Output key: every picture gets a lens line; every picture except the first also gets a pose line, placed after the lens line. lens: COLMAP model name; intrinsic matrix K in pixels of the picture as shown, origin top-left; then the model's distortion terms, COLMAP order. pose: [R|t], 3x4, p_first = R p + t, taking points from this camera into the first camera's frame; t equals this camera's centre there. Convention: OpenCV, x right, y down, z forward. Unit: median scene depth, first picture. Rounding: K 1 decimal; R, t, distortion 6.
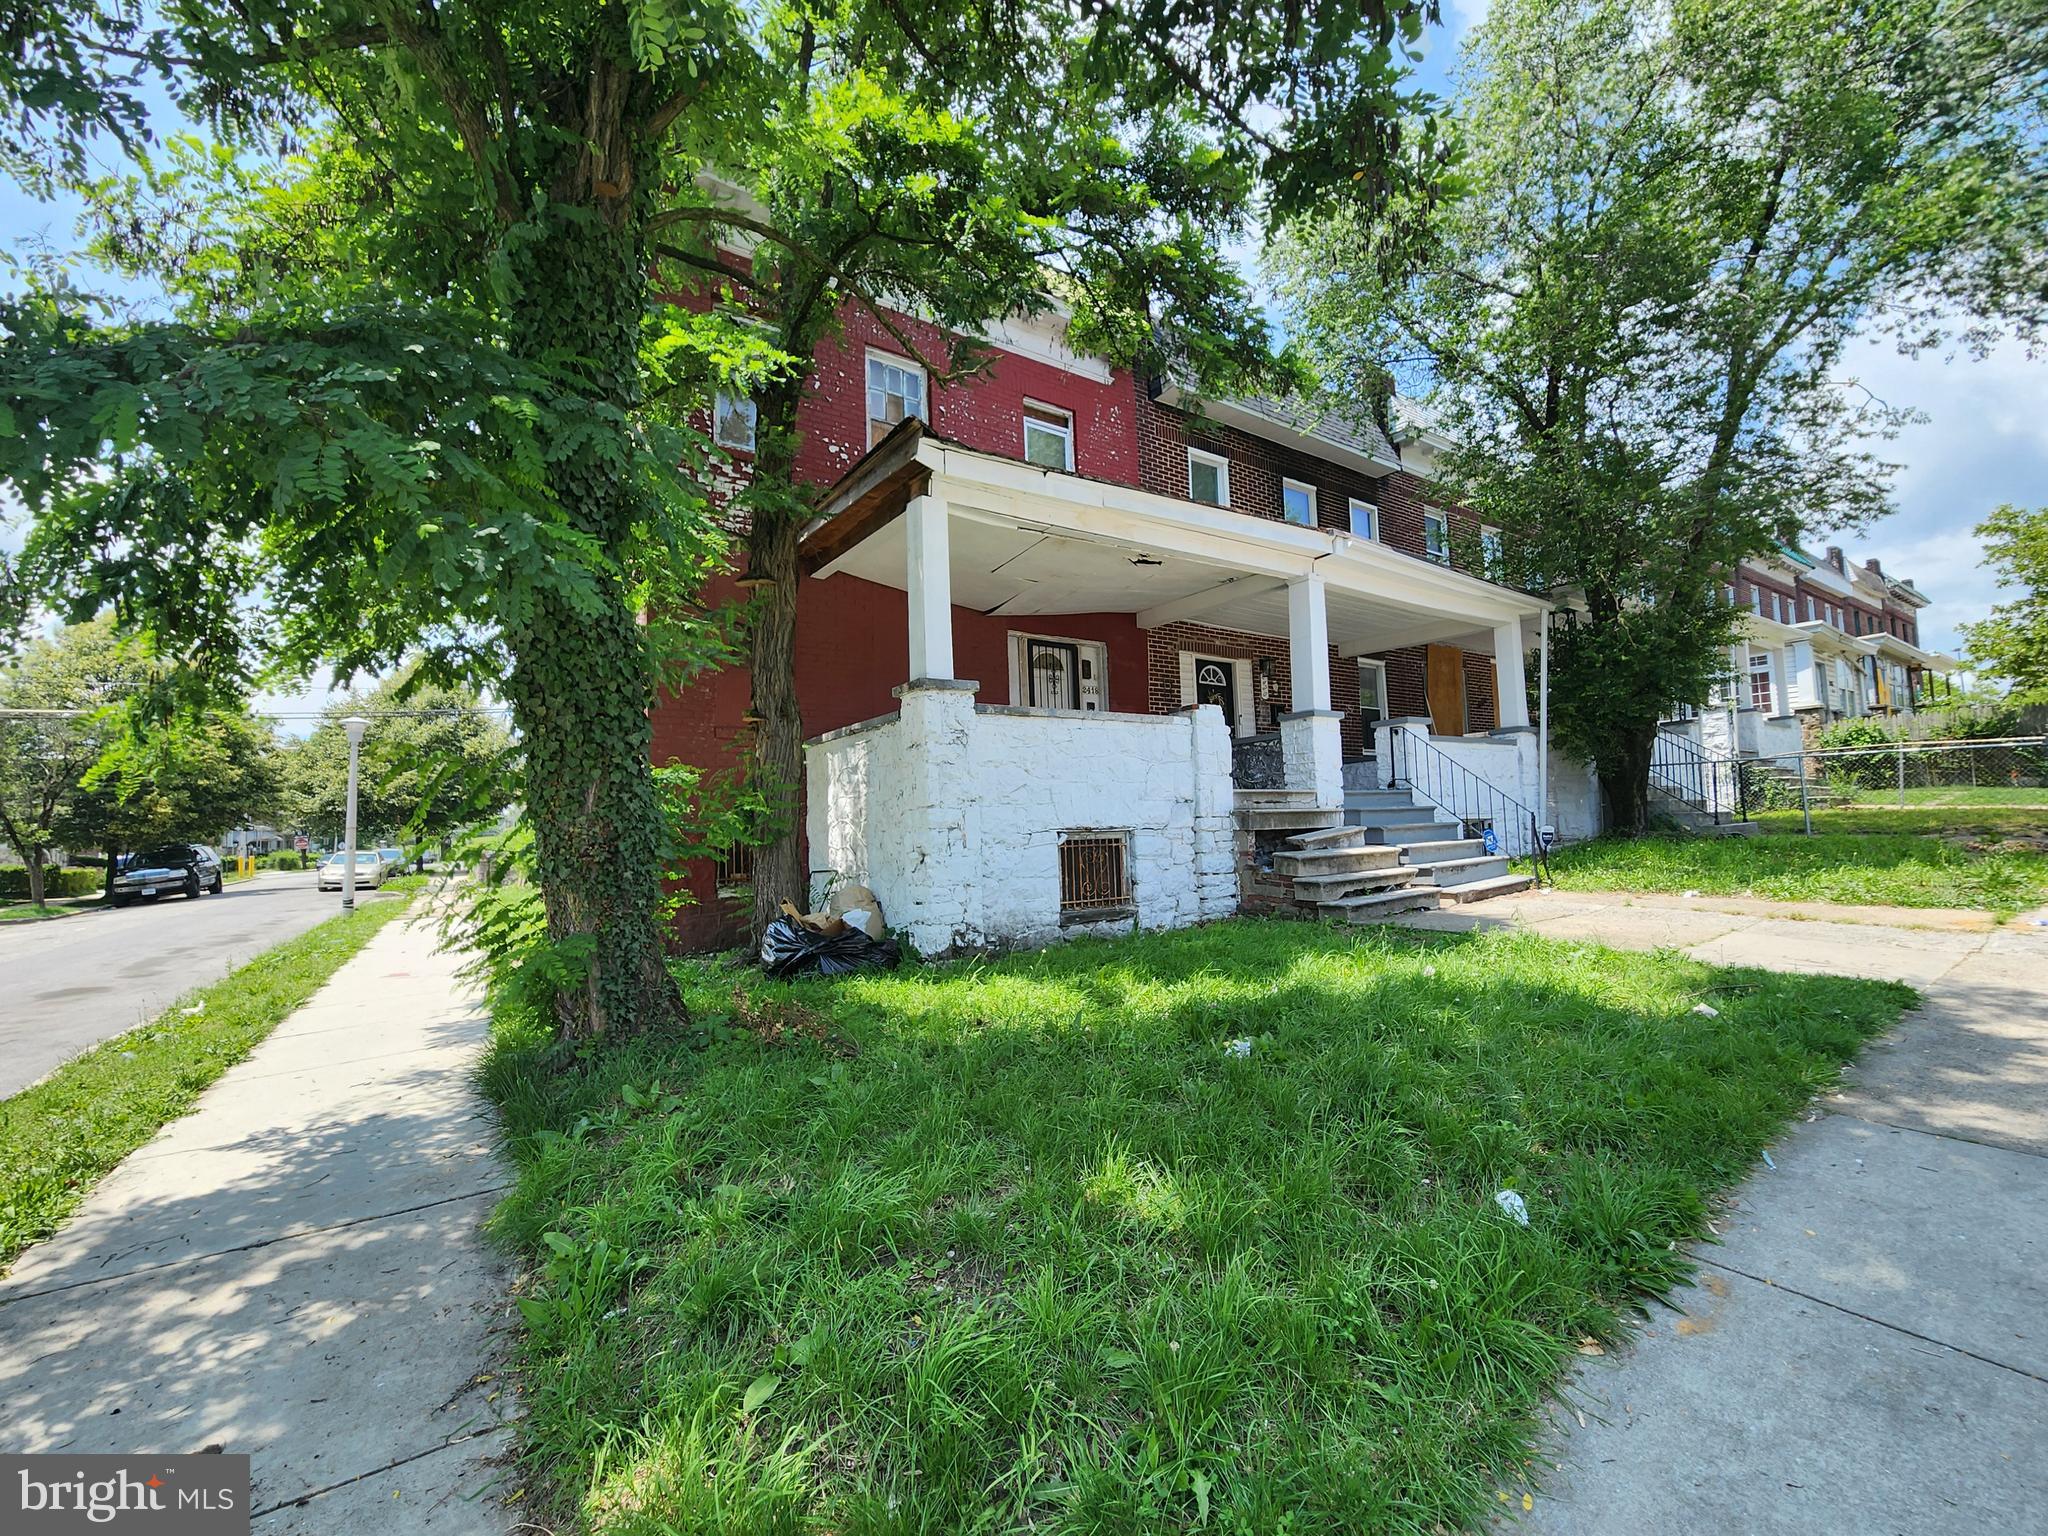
lens RADIAL K [[830.9, 0, 1026.9], [0, 830.9, 774.0], [0, 0, 1]] dist [-0.000039, 0.001029]
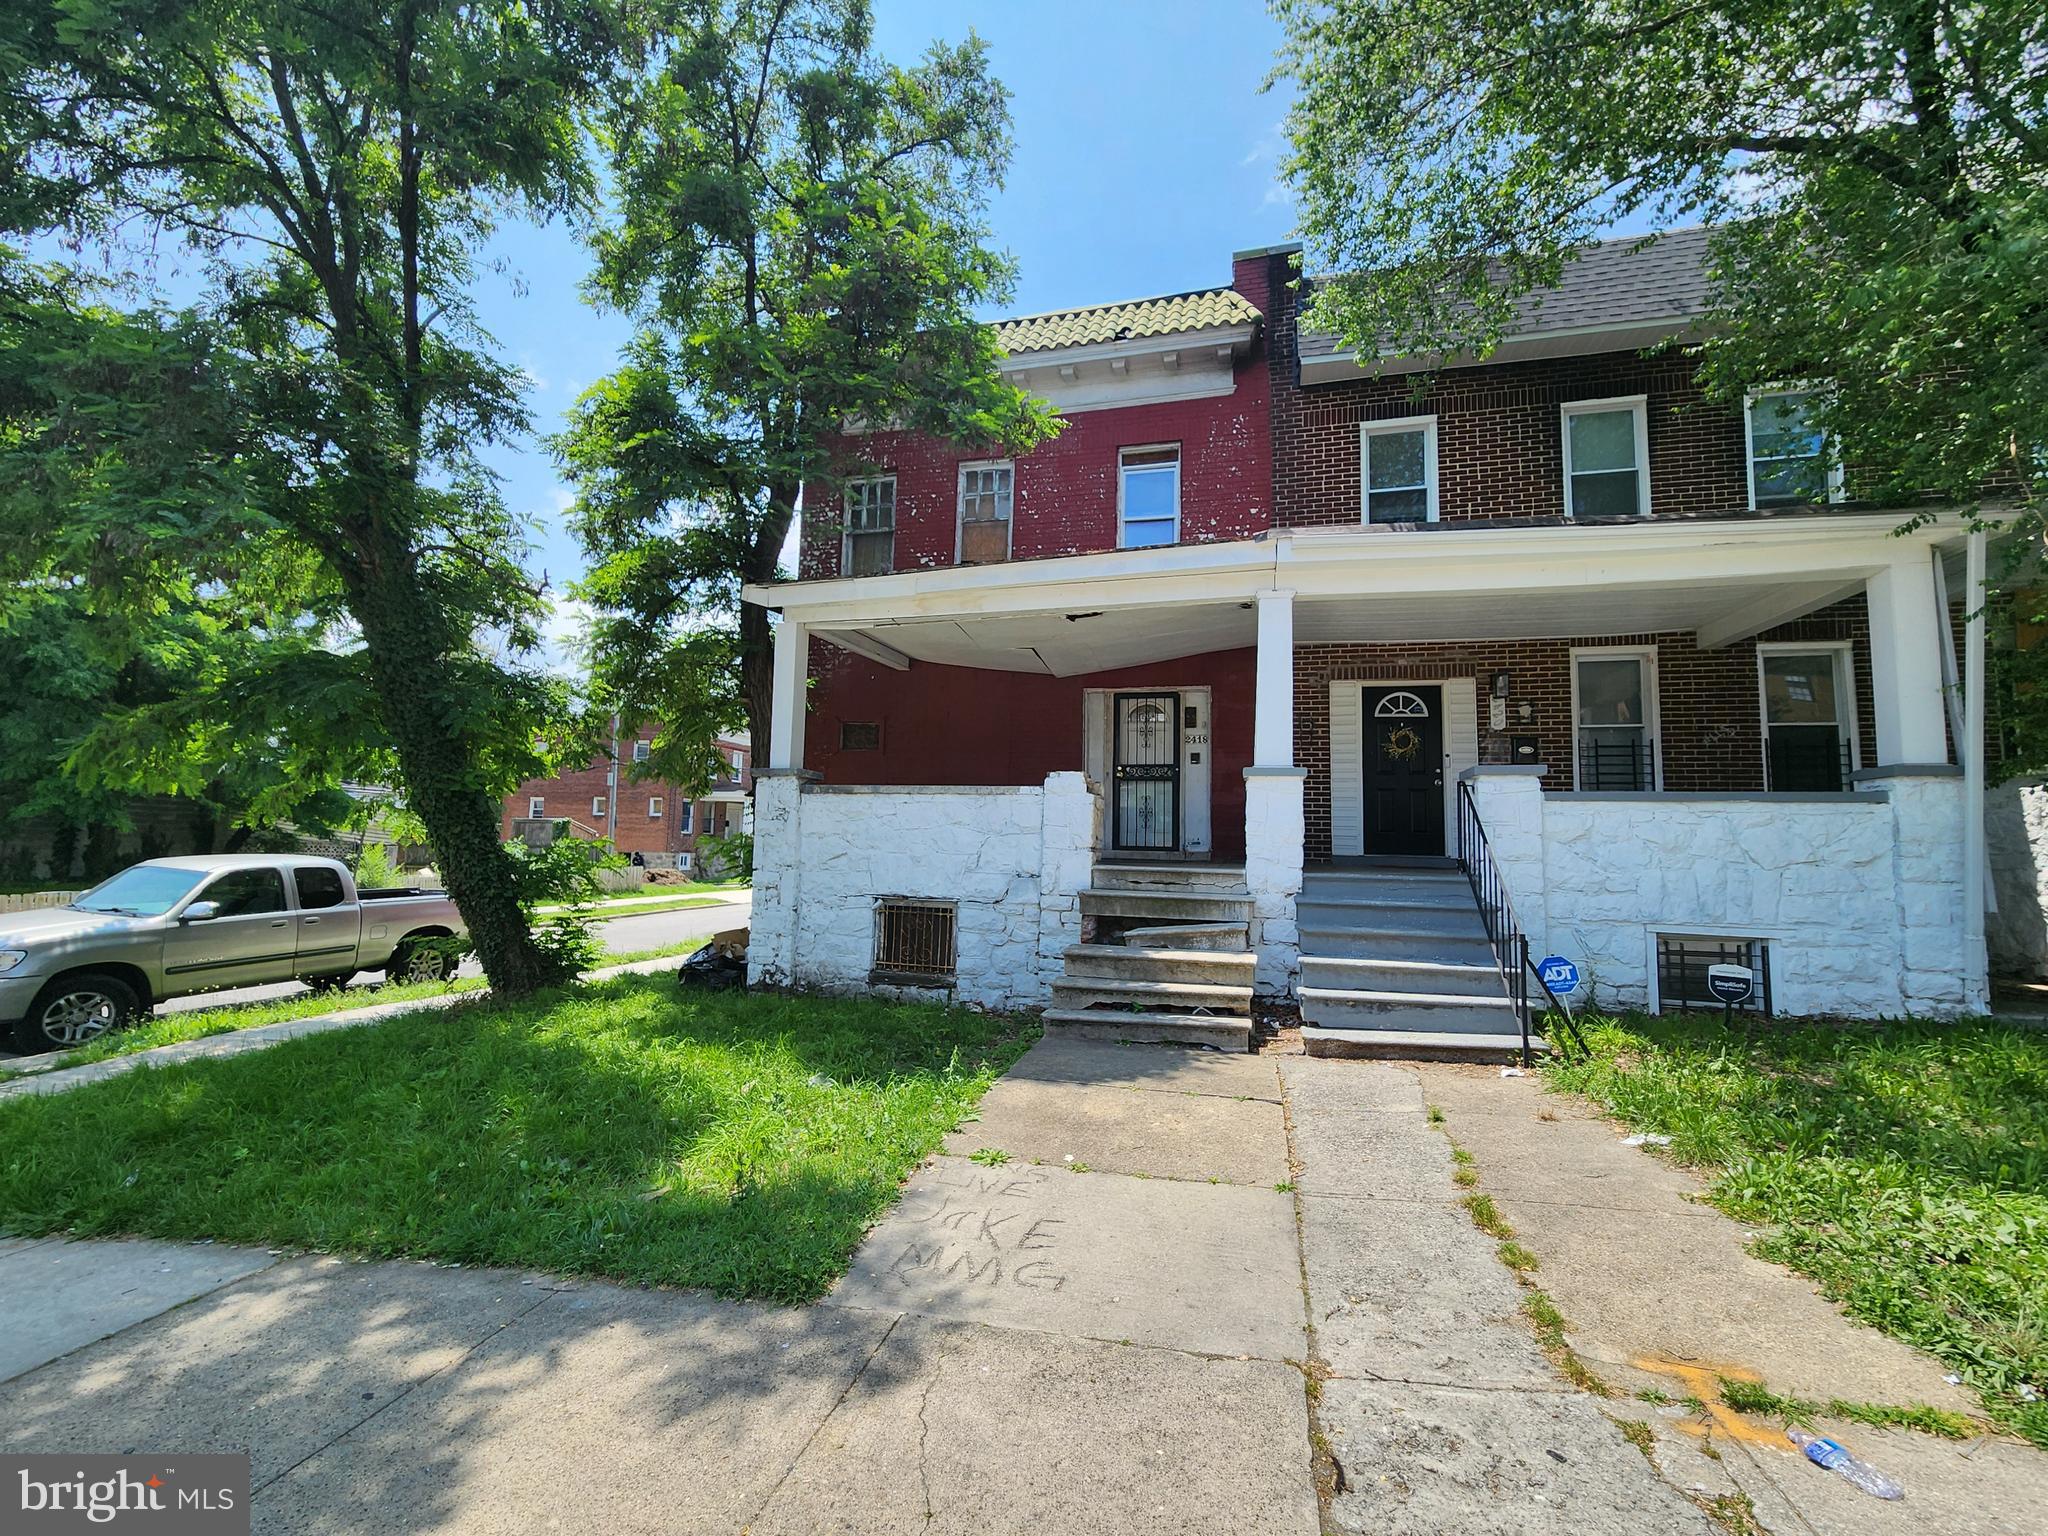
lens RADIAL K [[819.5, 0, 1024.0], [0, 819.5, 768.0], [0, 0, 1]] dist [0.002049, 0.000282]
pose [[0.662503, -0.024934, -0.748644, 0.799241], [0.003614, 0.999541, -0.030092, -0.055586], [0.749051, 0.017230, 0.662289, 0.340404]]
